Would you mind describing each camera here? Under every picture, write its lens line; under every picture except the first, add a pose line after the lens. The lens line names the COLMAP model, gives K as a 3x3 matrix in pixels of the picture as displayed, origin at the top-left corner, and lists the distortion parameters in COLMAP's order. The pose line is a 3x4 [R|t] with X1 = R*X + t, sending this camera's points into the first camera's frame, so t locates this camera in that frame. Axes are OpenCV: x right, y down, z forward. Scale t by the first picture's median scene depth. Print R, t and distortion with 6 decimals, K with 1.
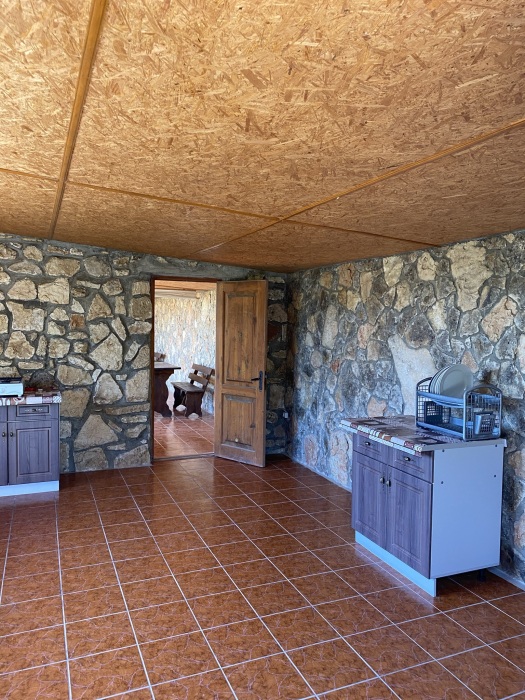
lens RADIAL K [[536.0, 0, 262.6], [0, 536.0, 350.8], [0, 0, 1]] dist [0.034939, -0.016574]
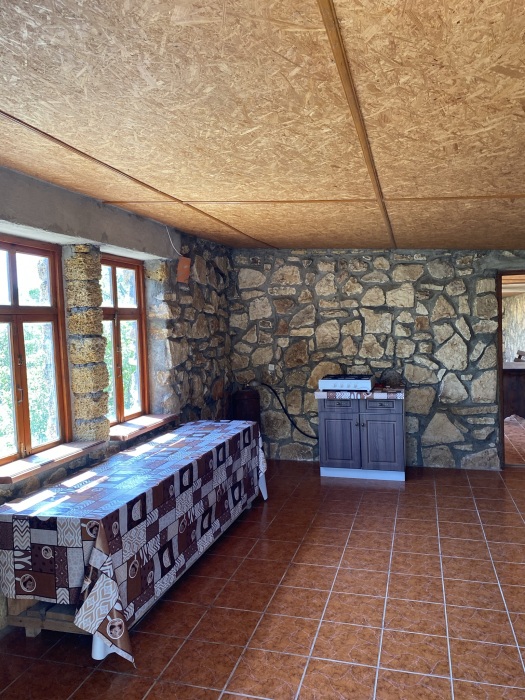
lens RADIAL K [[536.0, 0, 263.8], [0, 536.0, 349.5], [0, 0, 1]] dist [0.034939, -0.016574]
pose [[0.776645, -0.007602, -0.629892, 0.120254], [0.007353, 0.999968, -0.003003, -0.002765], [0.629895, -0.002299, 0.776677, -0.014856]]
